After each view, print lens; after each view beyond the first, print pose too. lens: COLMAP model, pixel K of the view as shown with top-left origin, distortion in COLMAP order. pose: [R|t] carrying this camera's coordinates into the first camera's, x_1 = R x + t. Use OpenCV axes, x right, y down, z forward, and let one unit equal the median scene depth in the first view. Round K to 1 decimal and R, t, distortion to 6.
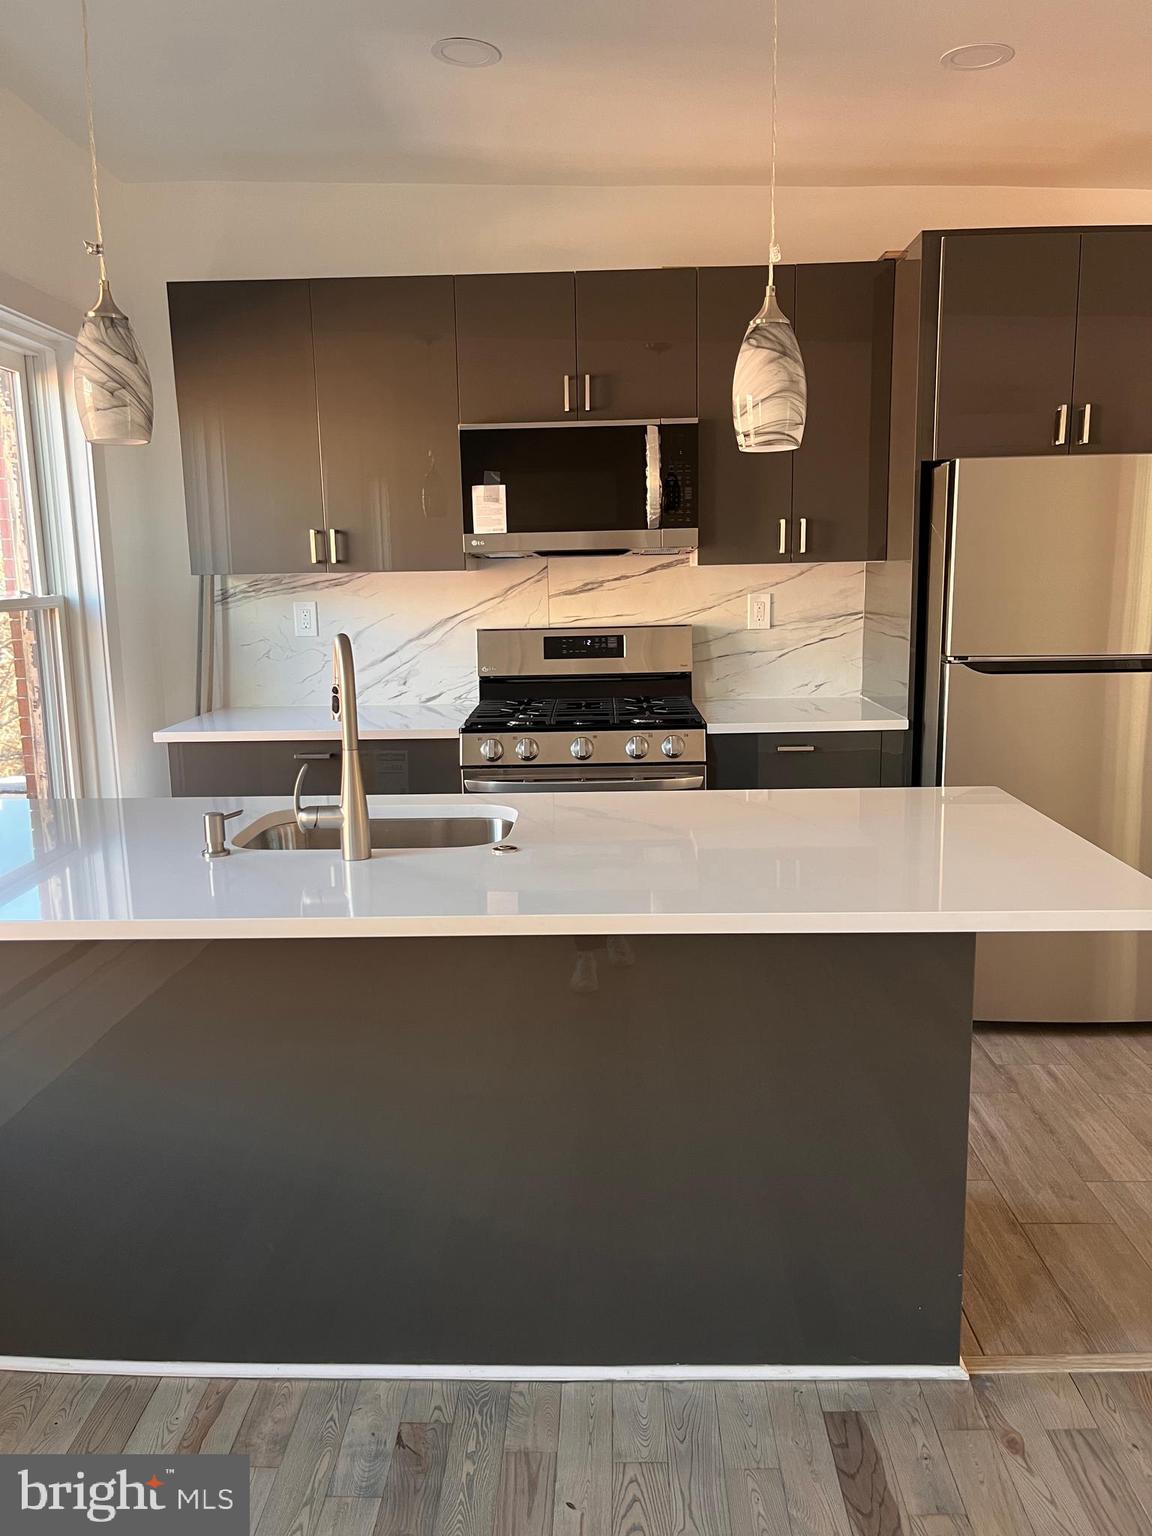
lens RADIAL K [[1169.8, 0, 572.1], [0, 1169.8, 773.6], [0, 0, 1]] dist [0.075971, -0.111772]
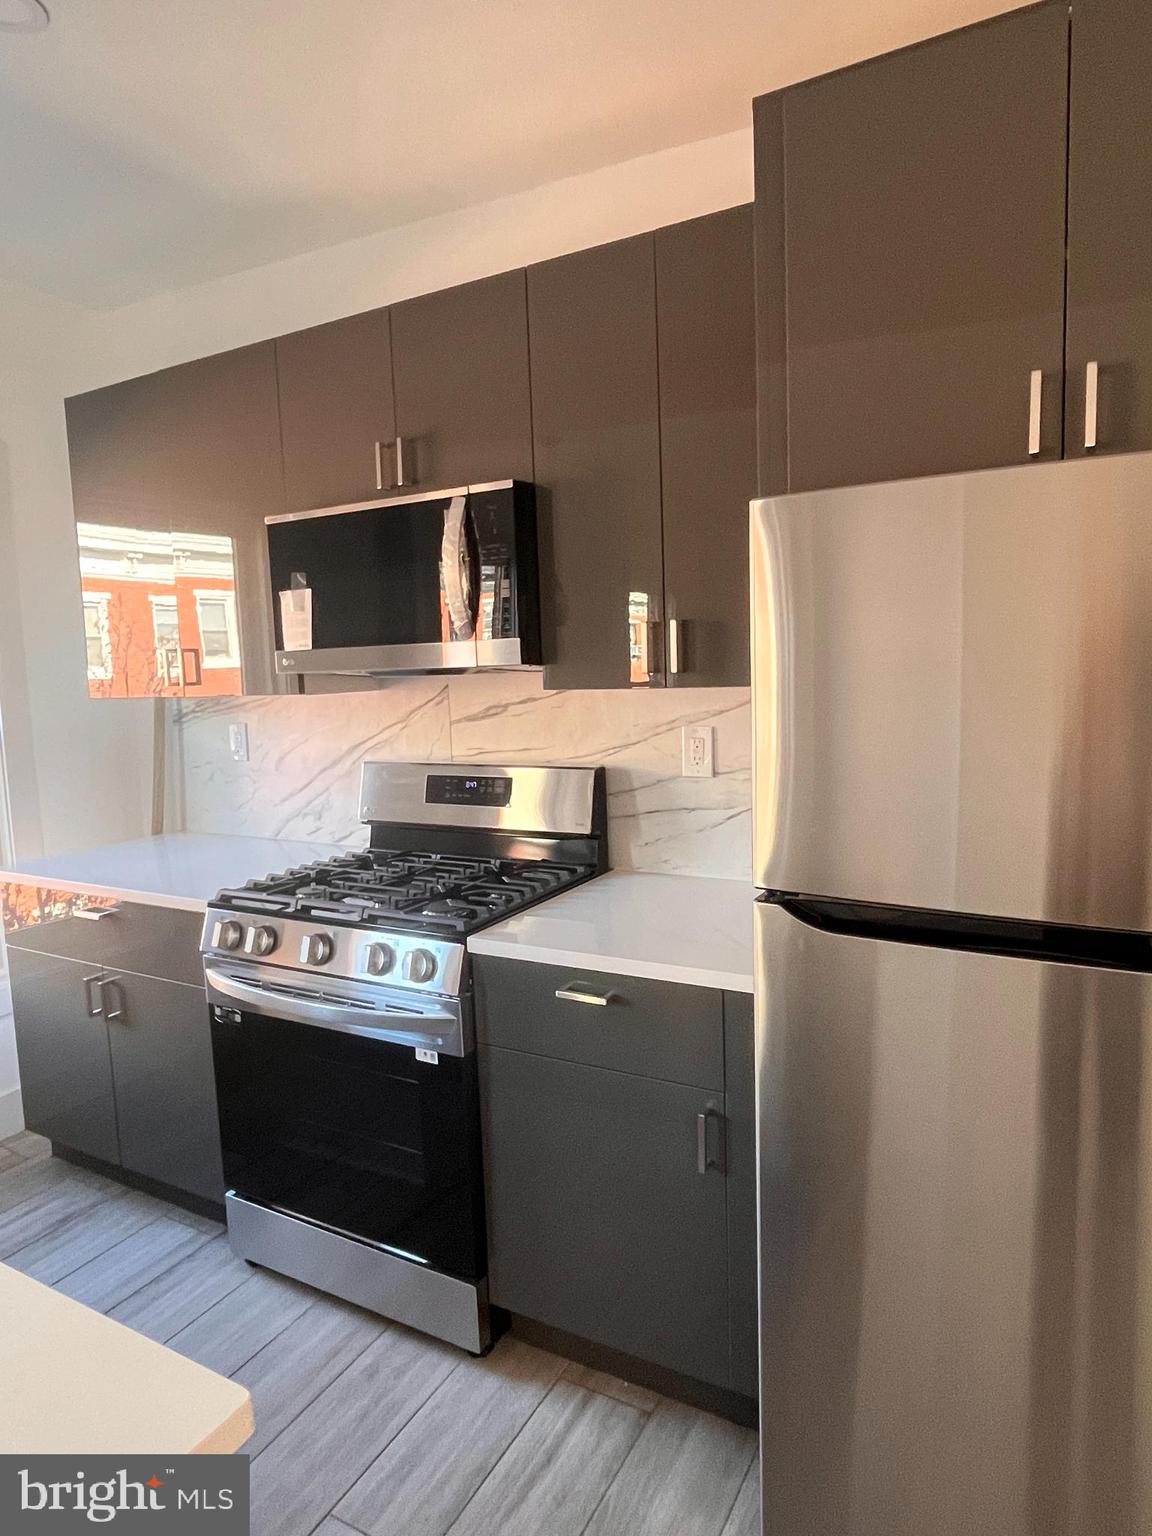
lens RADIAL K [[934.3, 0, 575.6], [0, 934.3, 756.6], [0, 0, 1]] dist [-0.000756, 0.000879]
pose [[0.883727, 0.037190, -0.466523, 0.377790], [-0.065118, 0.996912, -0.043881, -0.114612], [0.463450, 0.069158, 0.883420, 0.522126]]
